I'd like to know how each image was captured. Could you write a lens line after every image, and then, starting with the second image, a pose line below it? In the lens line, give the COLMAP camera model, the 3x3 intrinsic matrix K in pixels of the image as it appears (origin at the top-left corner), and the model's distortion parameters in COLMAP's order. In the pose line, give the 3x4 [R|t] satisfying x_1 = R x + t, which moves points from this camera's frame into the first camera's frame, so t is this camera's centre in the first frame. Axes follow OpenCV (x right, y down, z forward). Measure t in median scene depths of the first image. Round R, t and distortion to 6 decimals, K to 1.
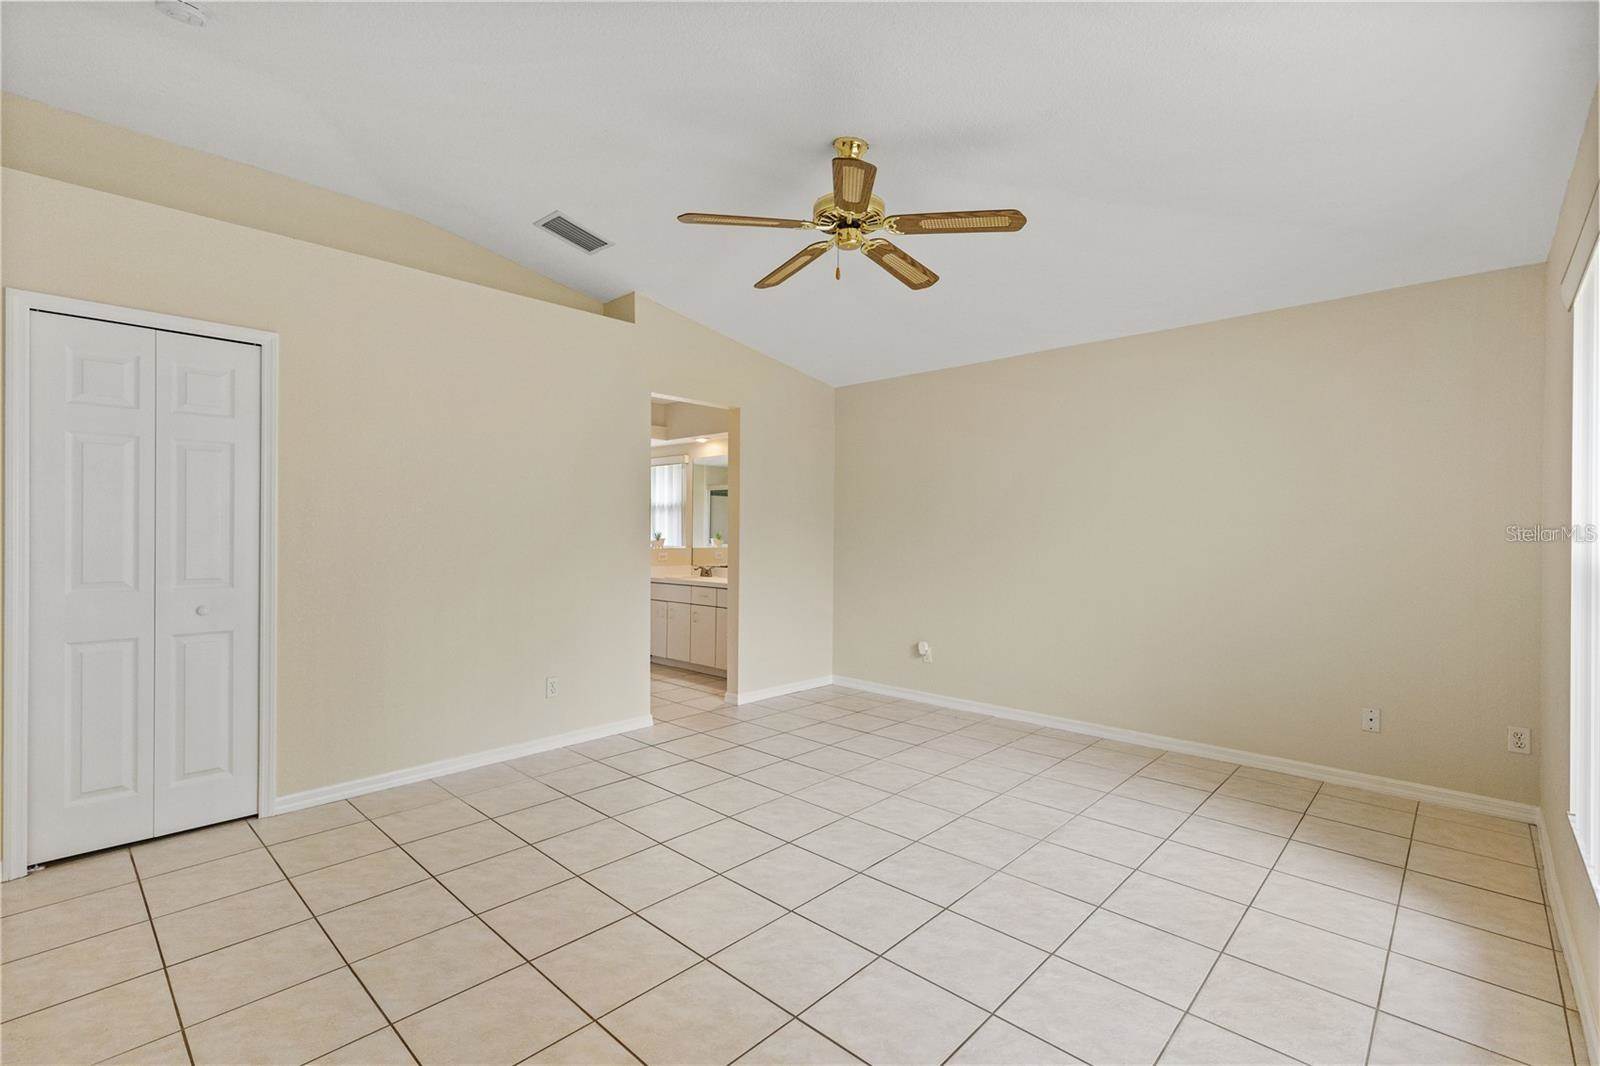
lens RADIAL K [[713.9, 0, 792.2], [0, 713.9, 535.4], [0, 0, 1]] dist [0.001948, 0.000565]
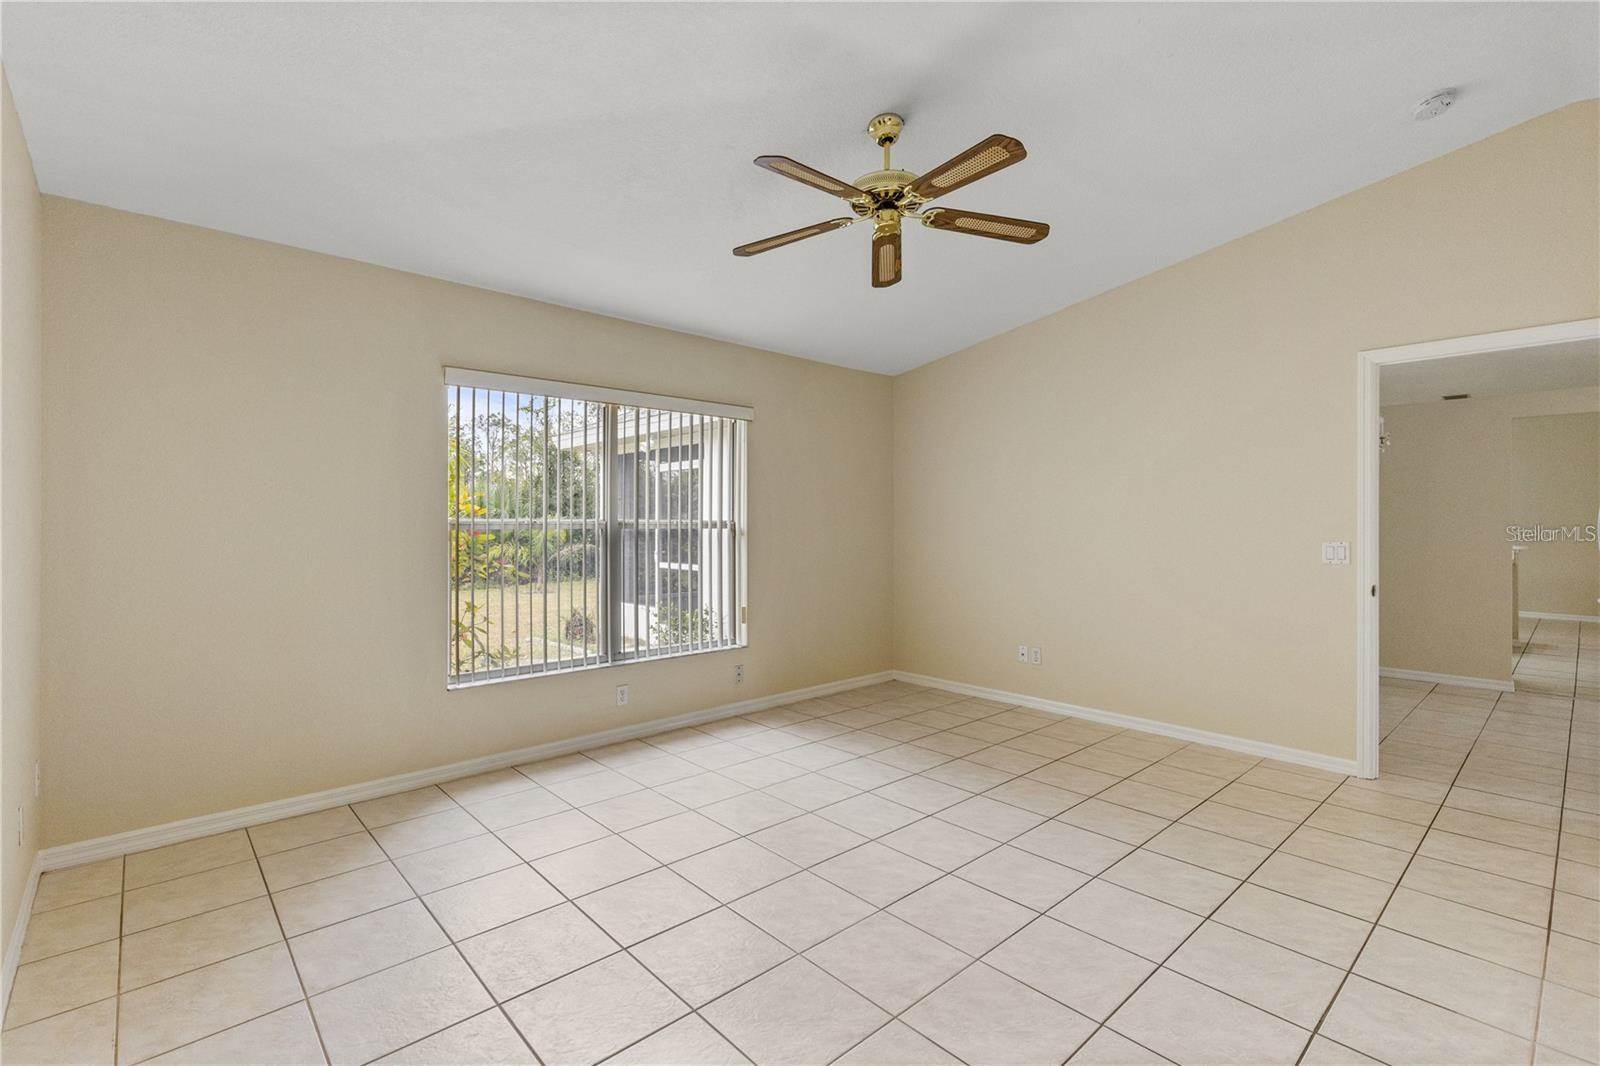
lens RADIAL K [[727.8, 0, 798.9], [0, 727.8, 521.8], [0, 0, 1]] dist [-0.002754, 0.000060]
pose [[-0.997555, -0.008305, 0.069394, 0.102288], [-0.007663, 0.999925, 0.009523, -0.013089], [-0.069467, 0.008968, -0.997544, 1.589903]]
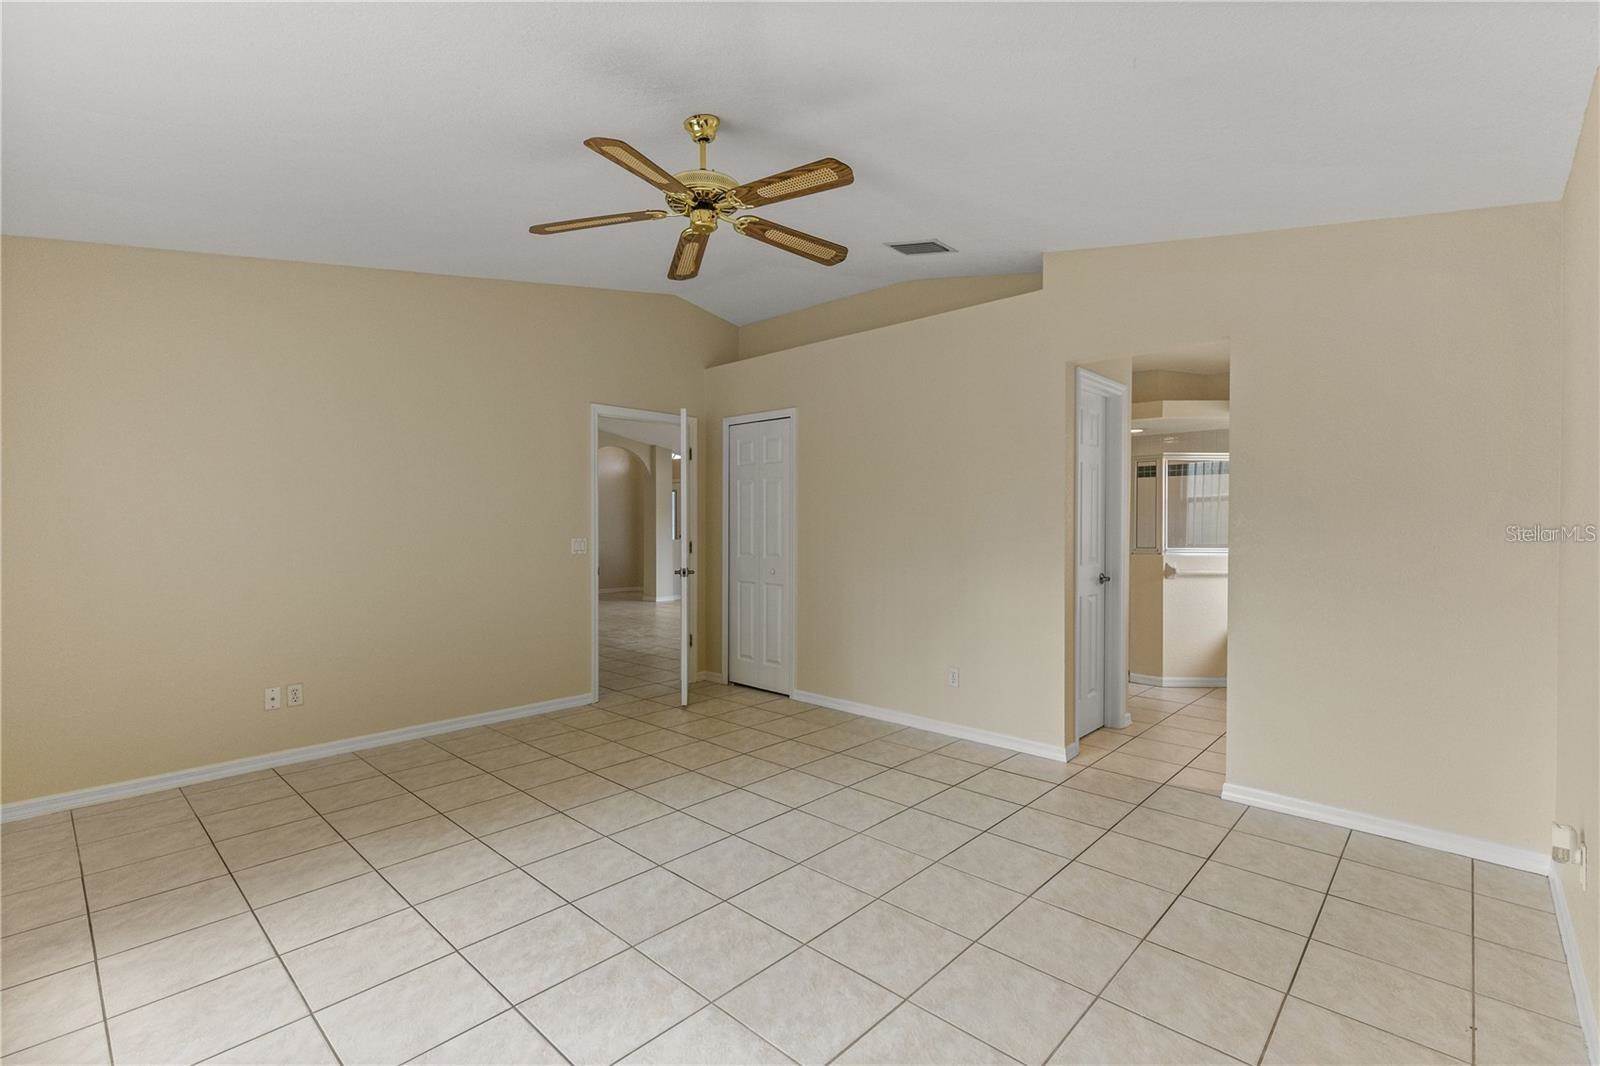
lens RADIAL K [[713.9, 0, 802.0], [0, 713.9, 537.7], [0, 0, 1]] dist [0.001948, 0.000565]
pose [[0.013929, 0.012377, -0.999826, 0.832018], [-0.011038, 0.999864, 0.012224, -0.002942], [0.999842, 0.010866, 0.014063, 0.895805]]
